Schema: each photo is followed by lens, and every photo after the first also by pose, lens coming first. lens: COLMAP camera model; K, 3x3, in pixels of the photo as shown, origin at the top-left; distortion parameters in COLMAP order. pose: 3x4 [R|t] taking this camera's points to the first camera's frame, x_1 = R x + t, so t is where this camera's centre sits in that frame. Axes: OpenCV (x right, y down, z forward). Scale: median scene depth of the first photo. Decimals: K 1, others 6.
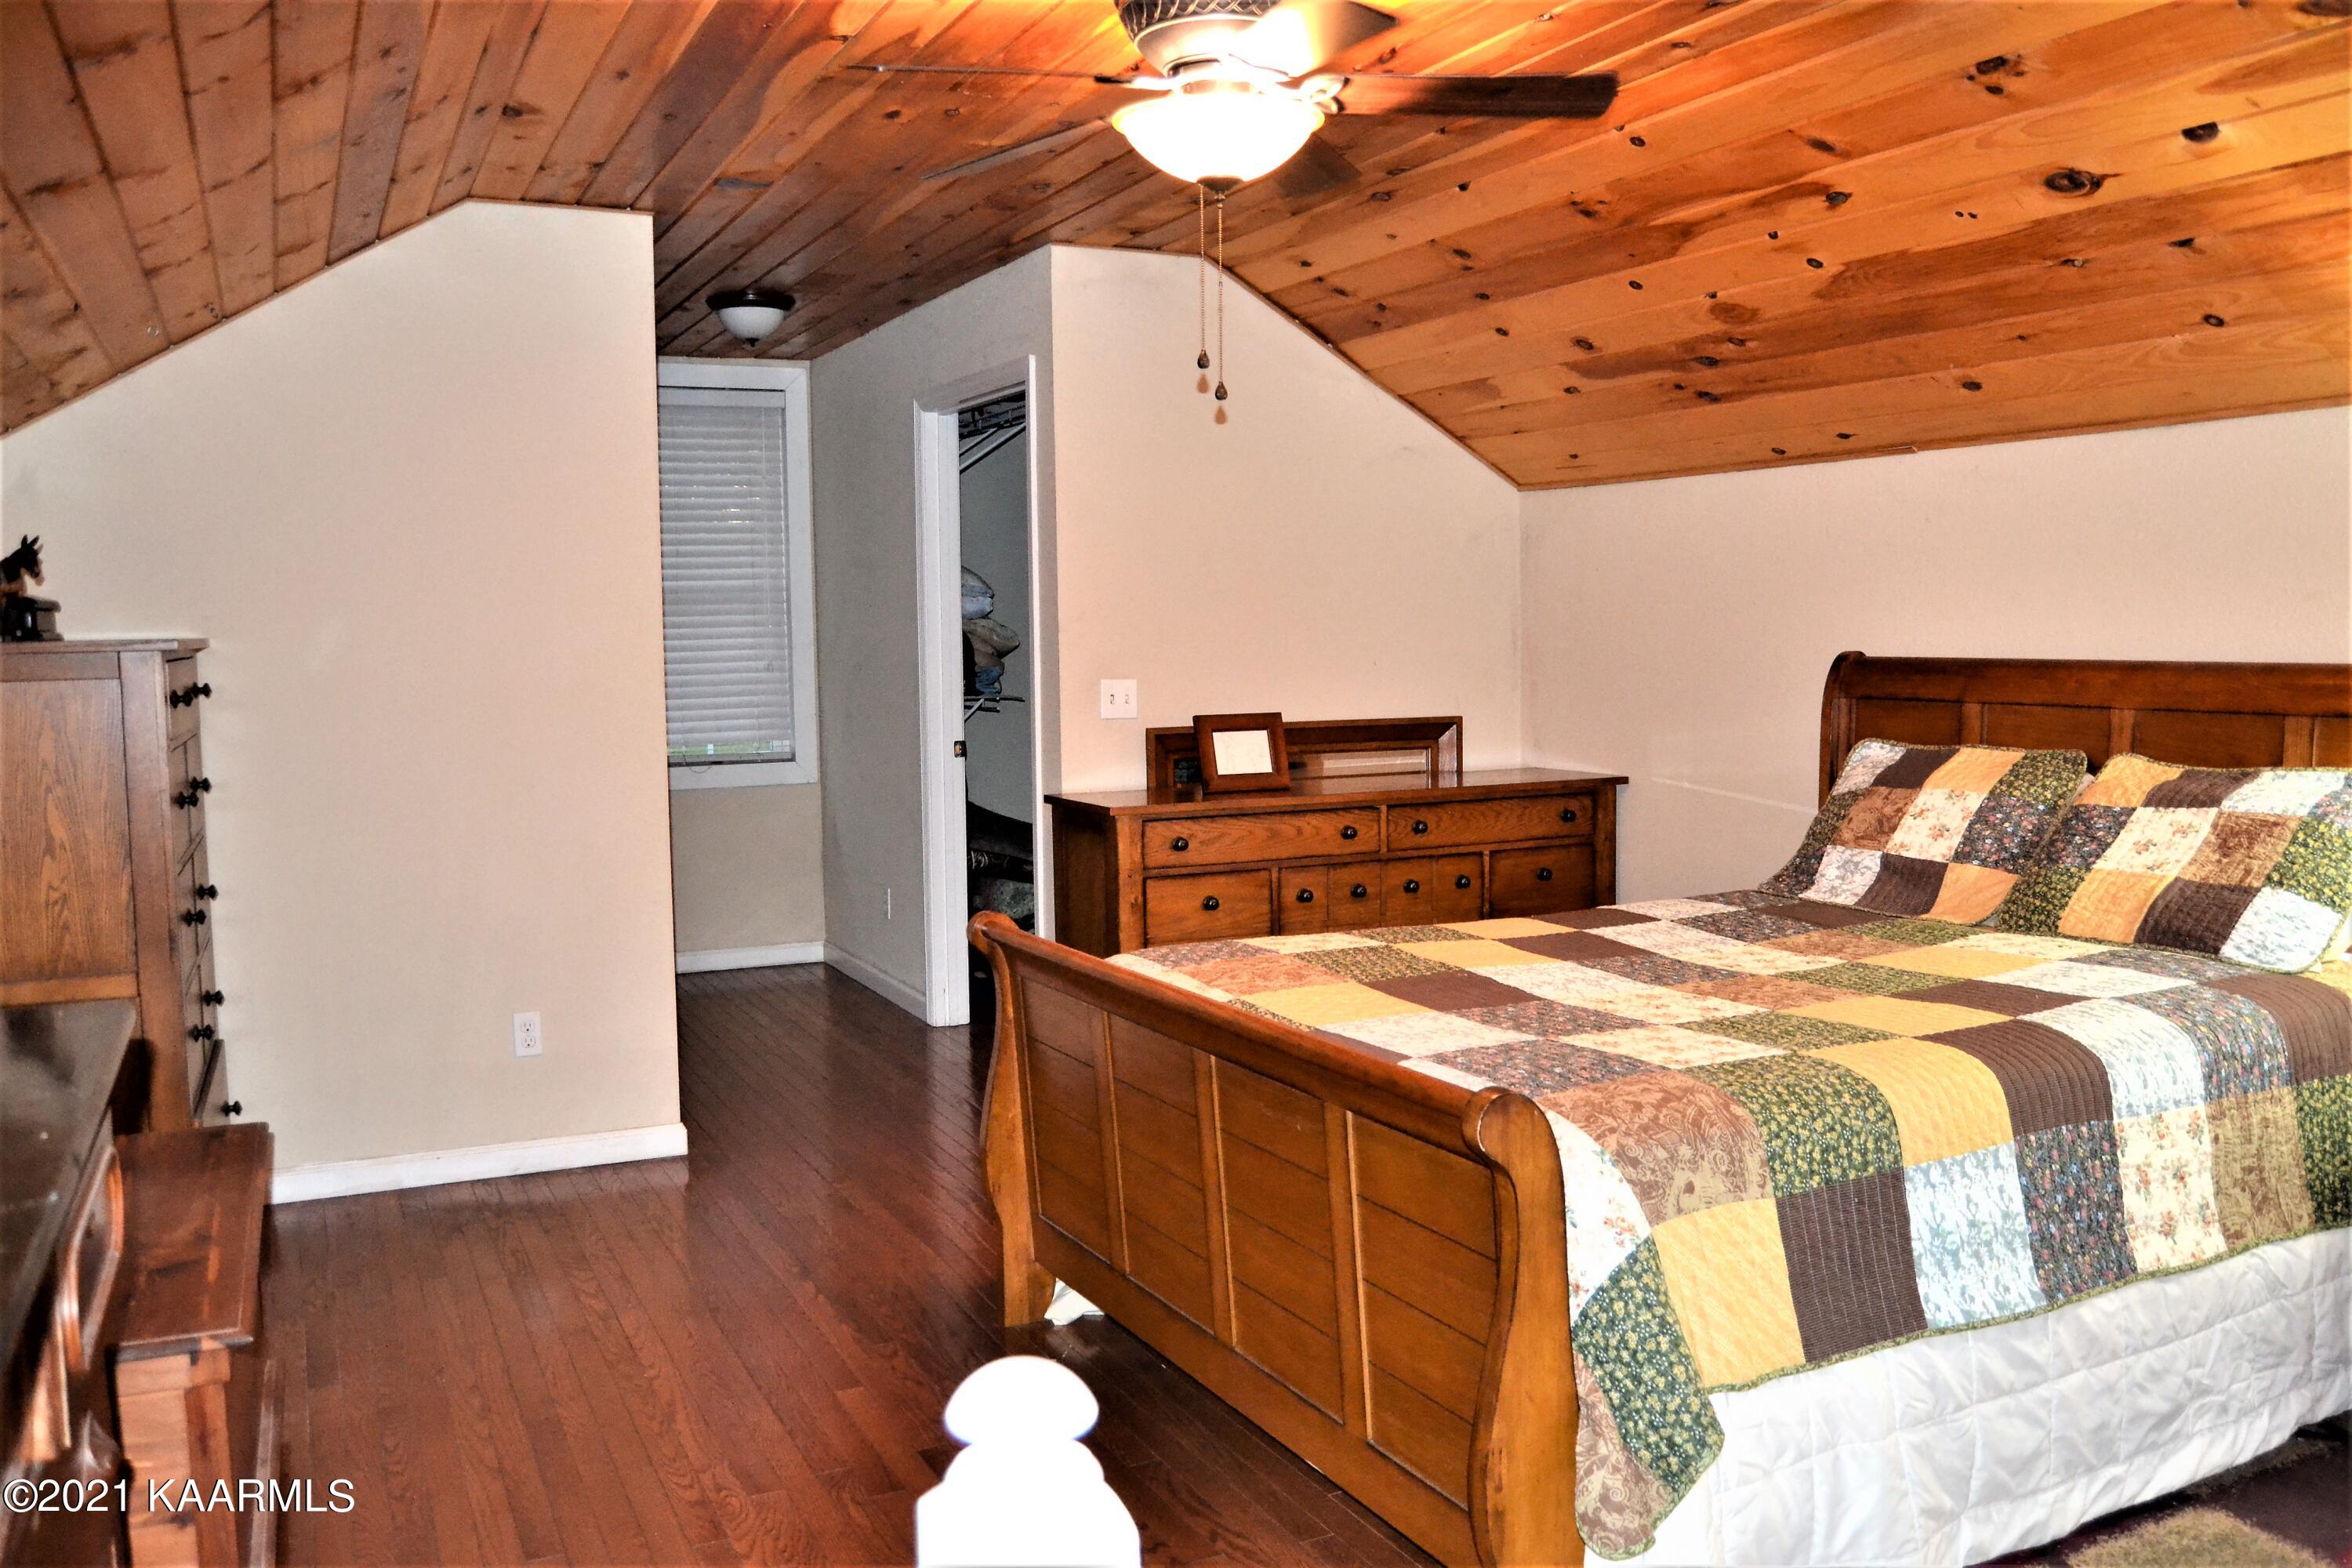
lens RADIAL K [[1860.5, 0, 1171.2], [0, 1860.5, 781.5], [0, 0, 1]] dist [-0.098861, 0.043706]
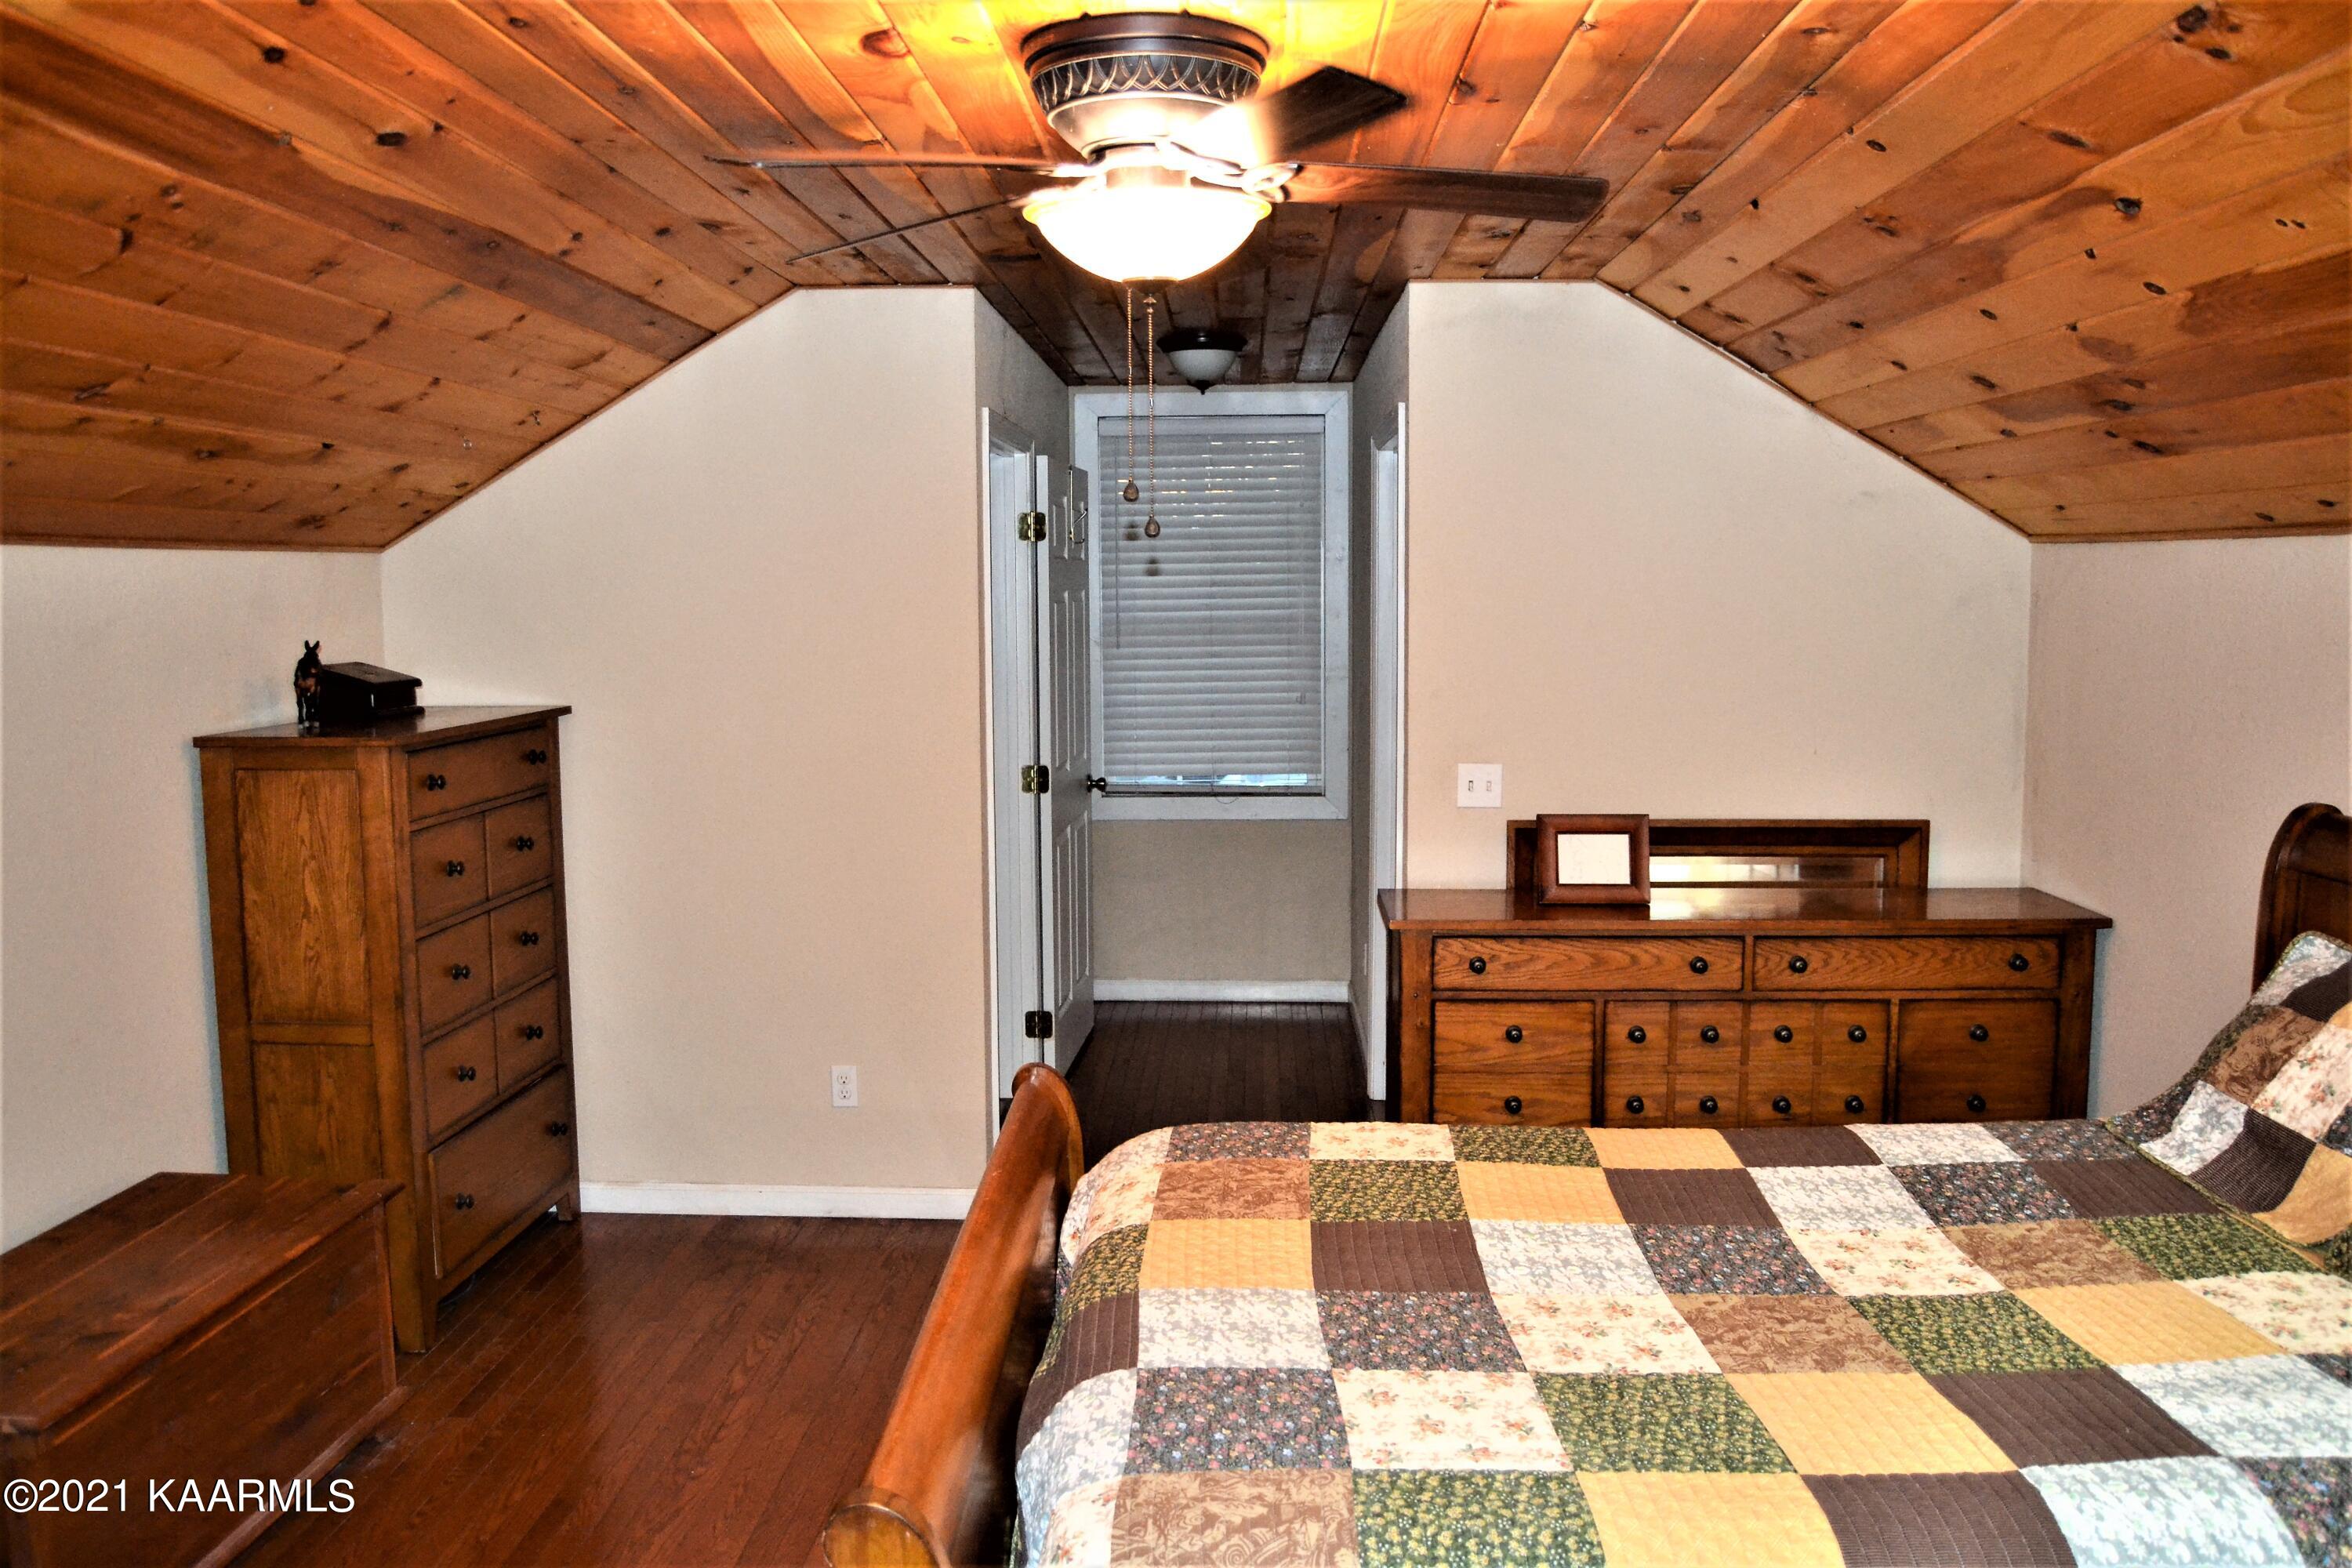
lens RADIAL K [[1860.5, 0, 1171.2], [0, 1860.5, 781.5], [0, 0, 1]] dist [-0.098861, 0.043706]
pose [[0.880560, 0.057875, -0.470387, 0.285538], [-0.045233, 0.998248, 0.038145, -0.080480], [0.471771, -0.012312, 0.881635, 0.154409]]
